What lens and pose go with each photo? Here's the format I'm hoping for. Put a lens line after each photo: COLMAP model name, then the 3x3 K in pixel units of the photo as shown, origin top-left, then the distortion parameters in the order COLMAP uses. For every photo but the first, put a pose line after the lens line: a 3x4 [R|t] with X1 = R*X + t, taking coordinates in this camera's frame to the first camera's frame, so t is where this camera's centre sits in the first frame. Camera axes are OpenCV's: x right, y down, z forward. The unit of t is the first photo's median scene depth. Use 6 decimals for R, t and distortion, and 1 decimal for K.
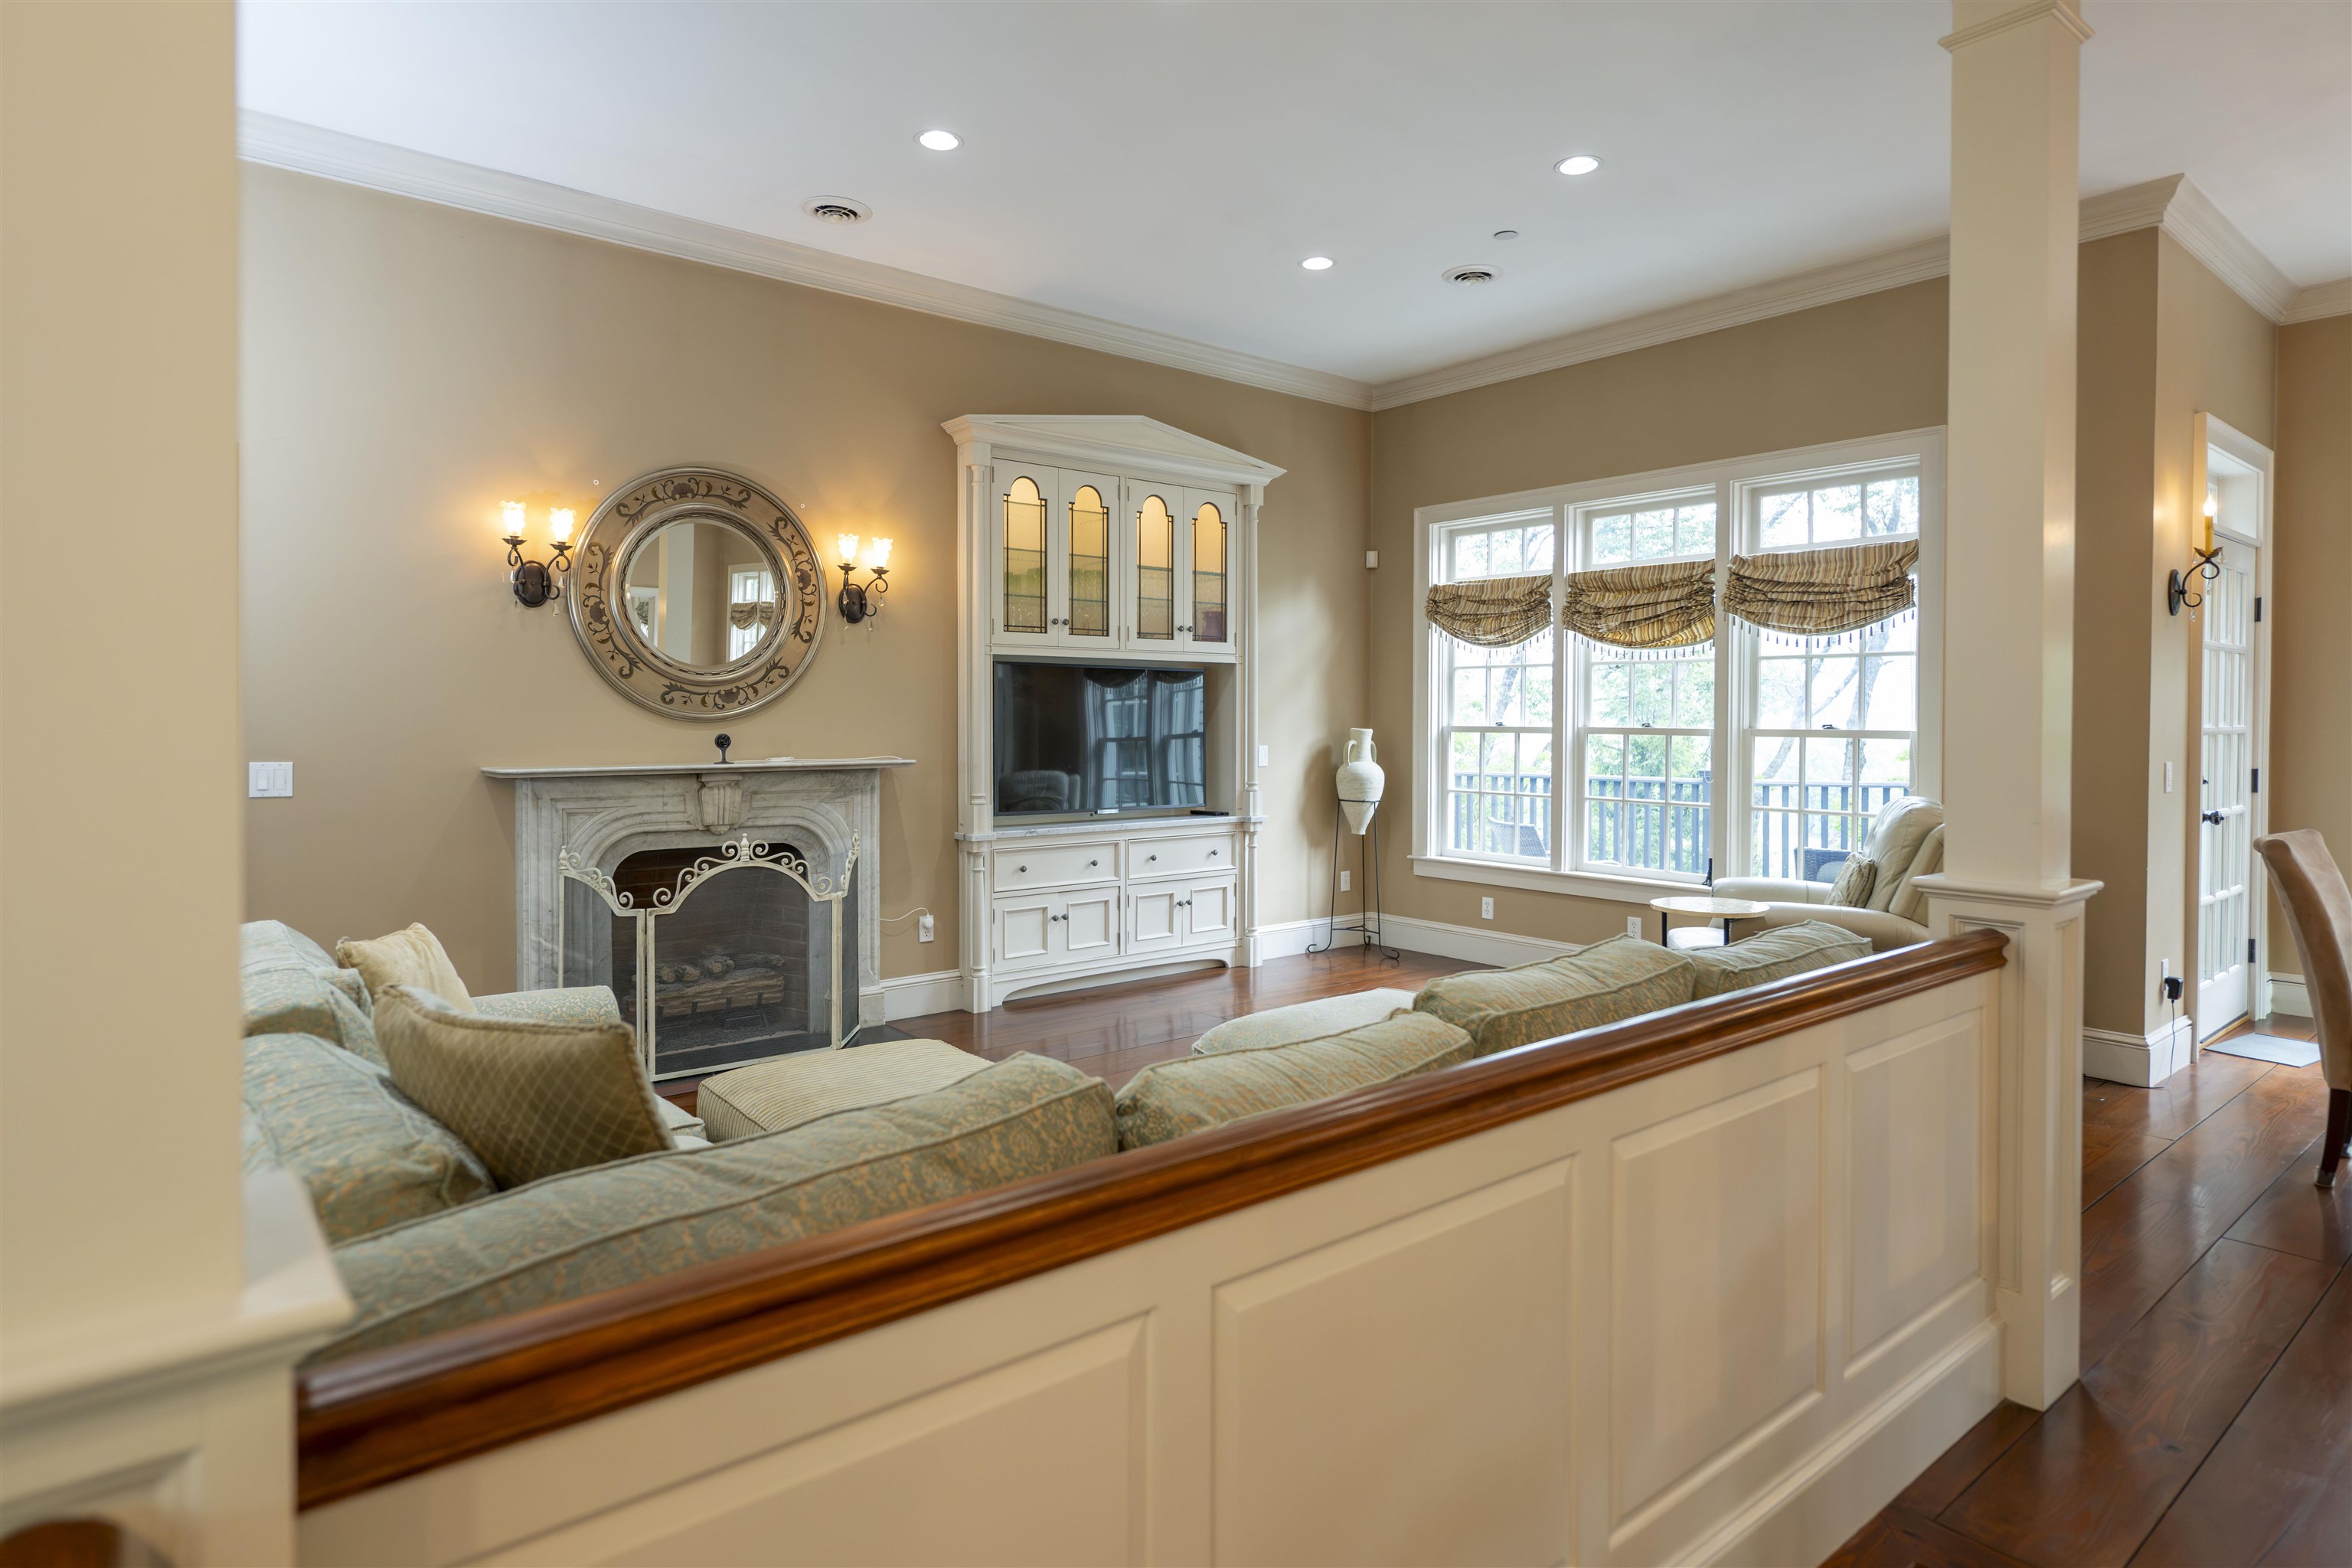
lens RADIAL K [[1254.9, 0, 1182.4], [0, 1254.9, 717.9], [0, 0, 1]] dist [-0.002054, 0.001749]
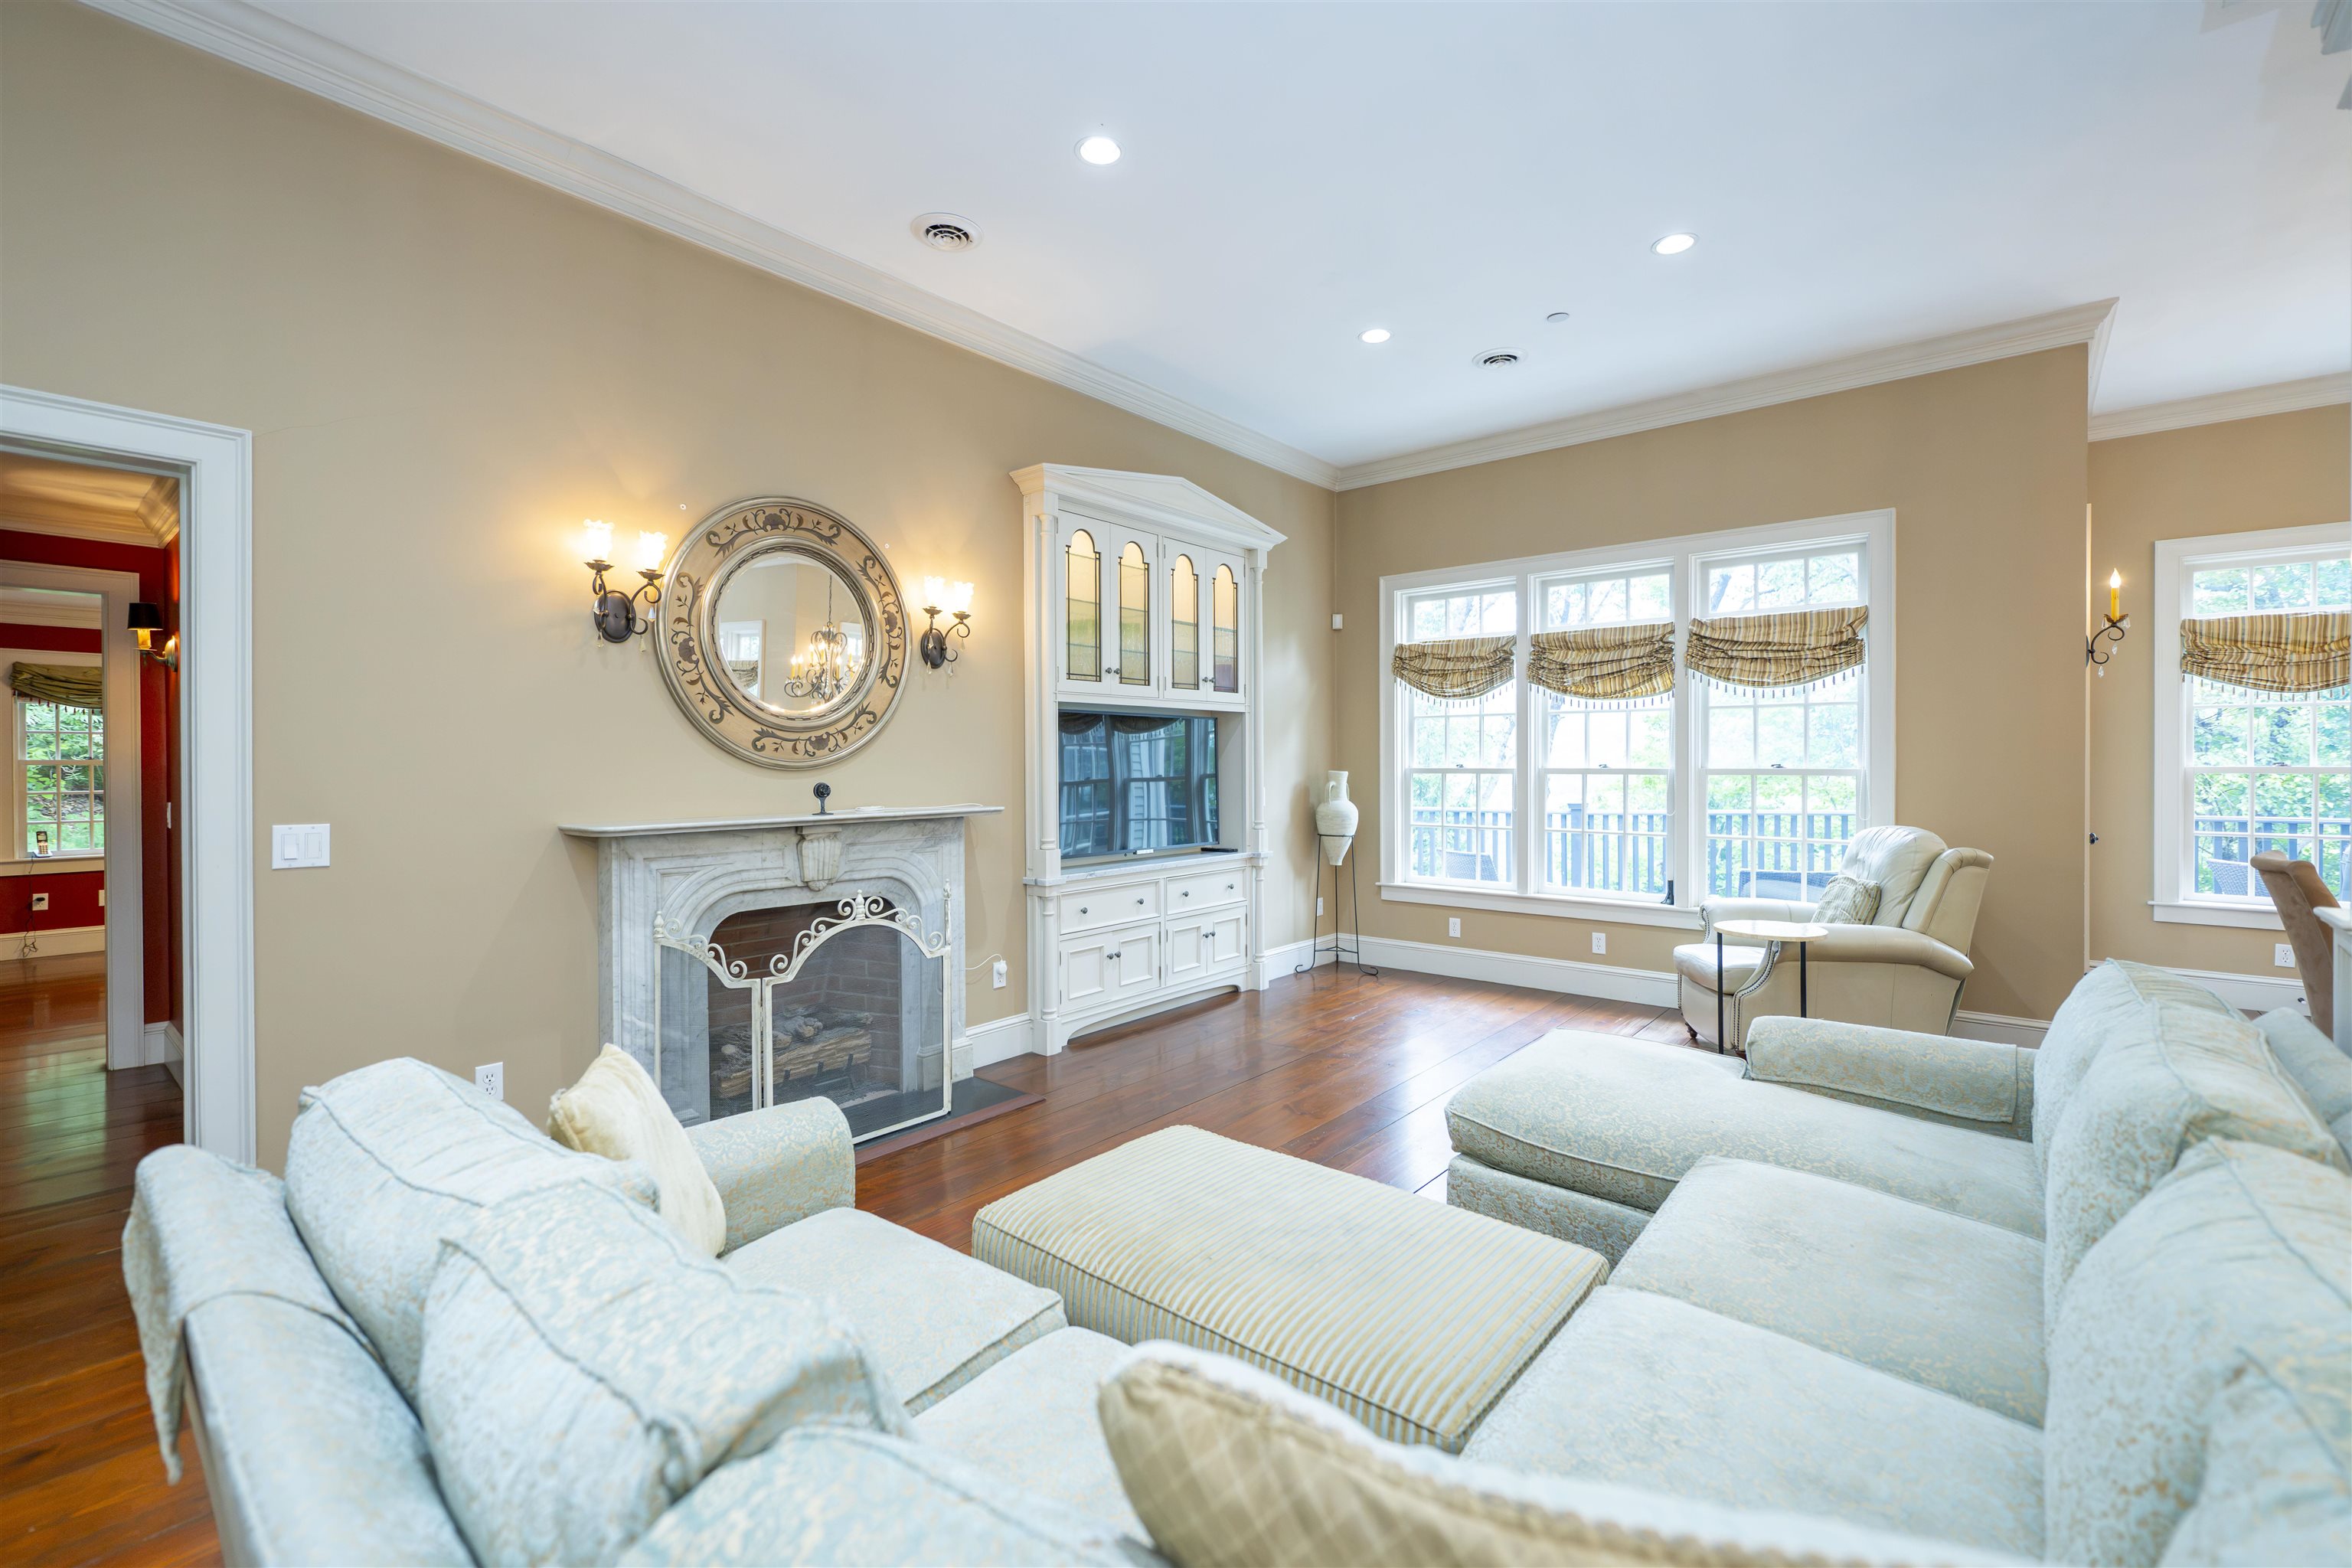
lens RADIAL K [[989.3, 0, 1169.9], [0, 989.3, 759.6], [0, 0, 1]] dist [0.002956, 0.000121]
pose [[0.983956, -0.006849, 0.178278, -0.198997], [0.007492, 0.999968, -0.002936, -0.000374], [-0.178252, 0.004225, 0.983976, 0.186204]]
